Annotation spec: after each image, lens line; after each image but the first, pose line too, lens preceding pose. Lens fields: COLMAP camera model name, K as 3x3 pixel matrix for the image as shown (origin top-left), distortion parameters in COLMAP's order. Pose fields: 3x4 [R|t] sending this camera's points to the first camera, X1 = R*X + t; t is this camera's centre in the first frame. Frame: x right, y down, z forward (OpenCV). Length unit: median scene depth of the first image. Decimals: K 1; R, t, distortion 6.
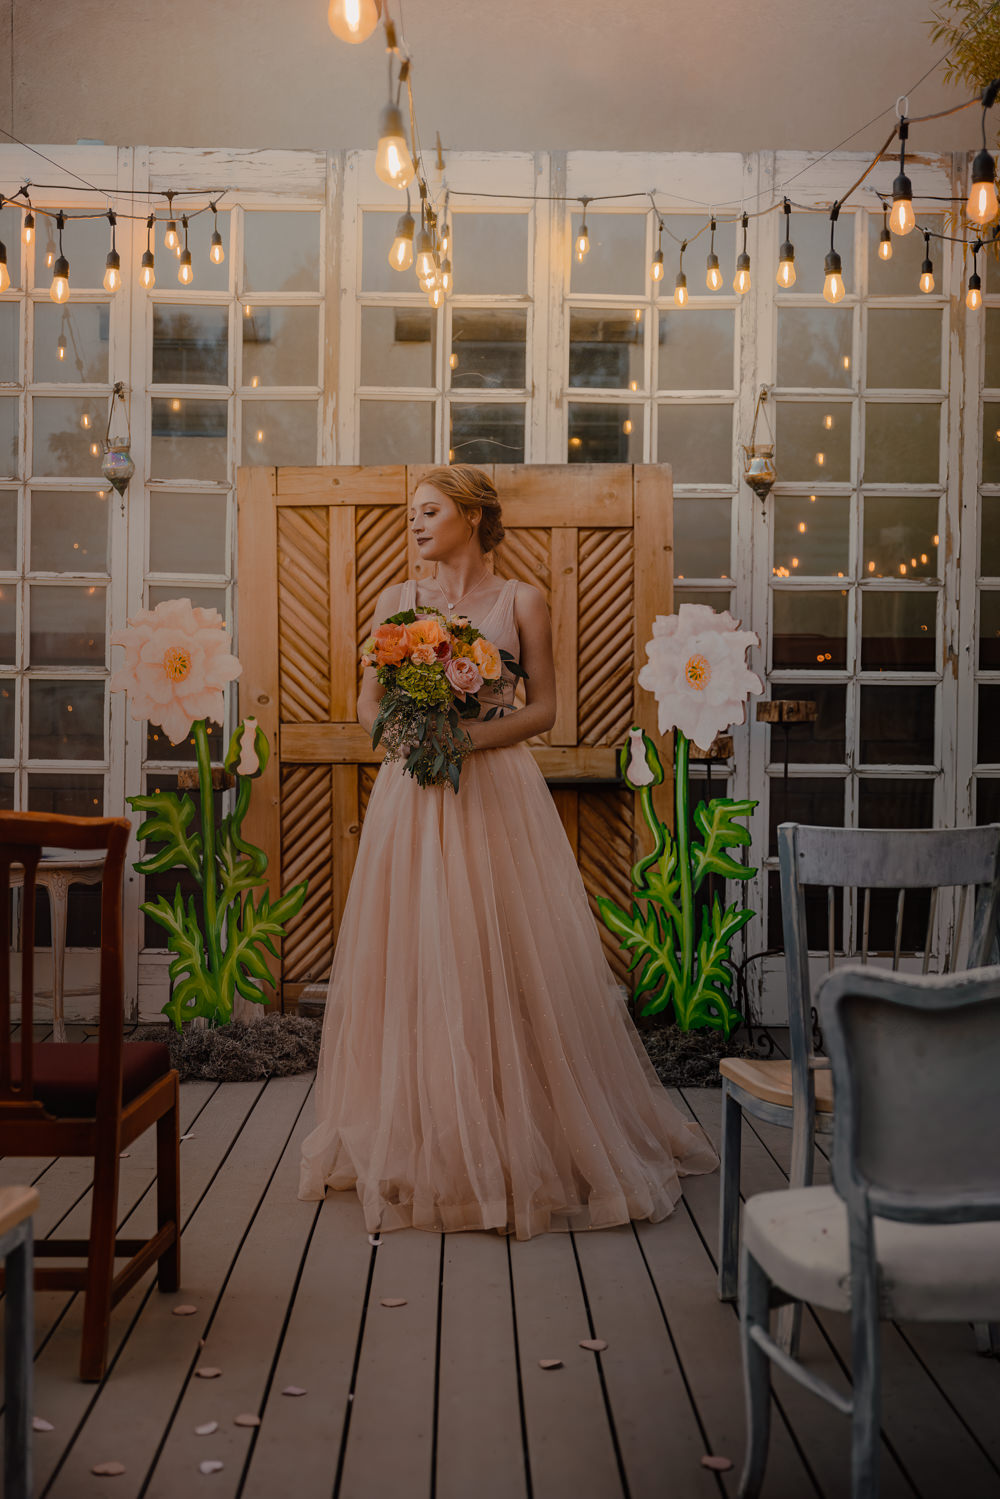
lens RADIAL K [[2241.9, 0, 523.7], [0, 2241.9, 703.5], [0, 0, 1]] dist [0.009132, 0.000000]
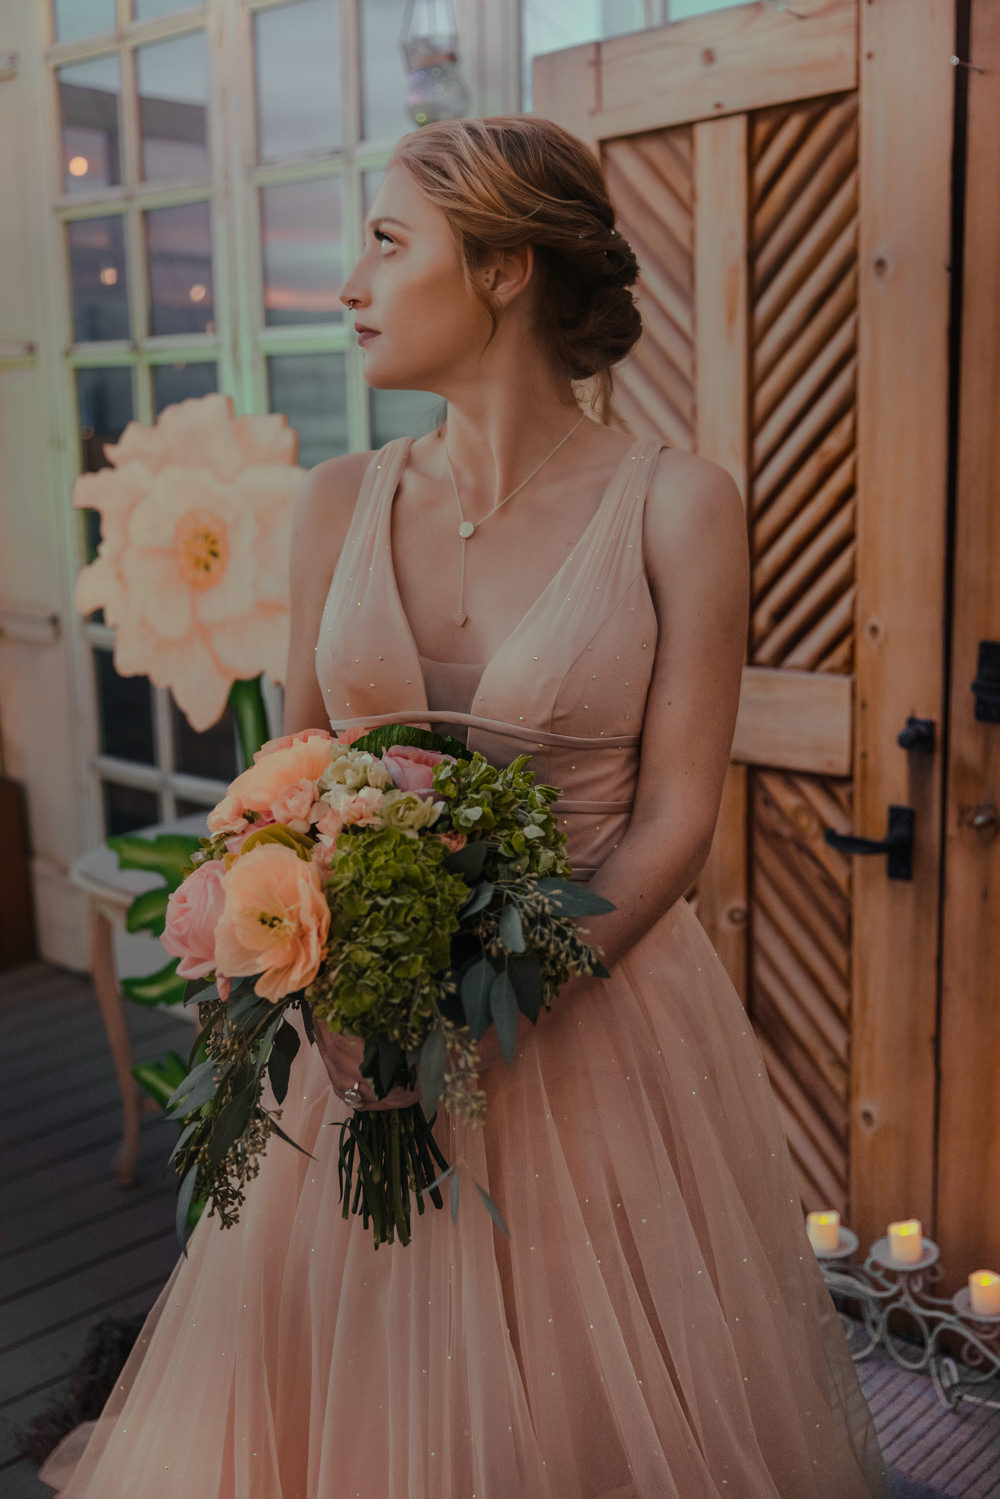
lens RADIAL K [[1734.4, 0, 498.6], [0, 1734.4, 744.3], [0, 0, 1]] dist [-0.001312, 0.000000]
pose [[0.704322, 0.114004, -0.700667, 0.118231], [0.034761, 0.980297, 0.194445, -0.040836], [0.709029, -0.161308, 0.686482, 0.744779]]
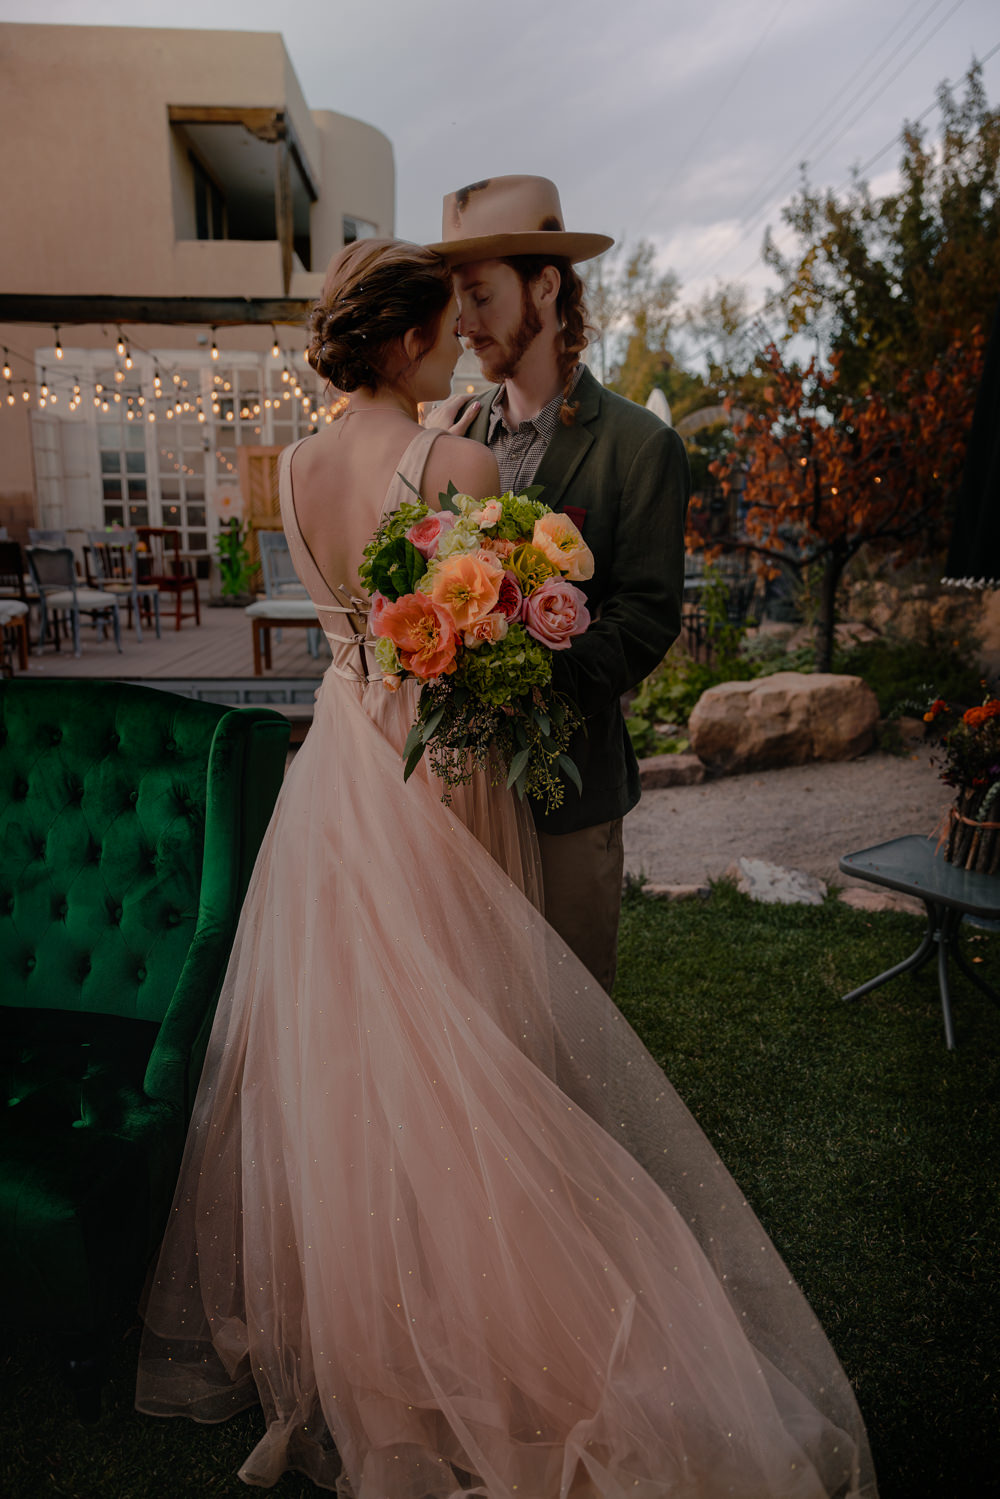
lens RADIAL K [[1088.8, 0, 510.2], [0, 1088.8, 762.1], [0, 0, 1]] dist [-0.004393, -0.009719]
pose [[0.999991, -0.000556, 0.004236, 0.313657], [-0.000379, 0.976047, 0.217561, 0.012617], [-0.004256, -0.217560, 0.976038, -0.859676]]
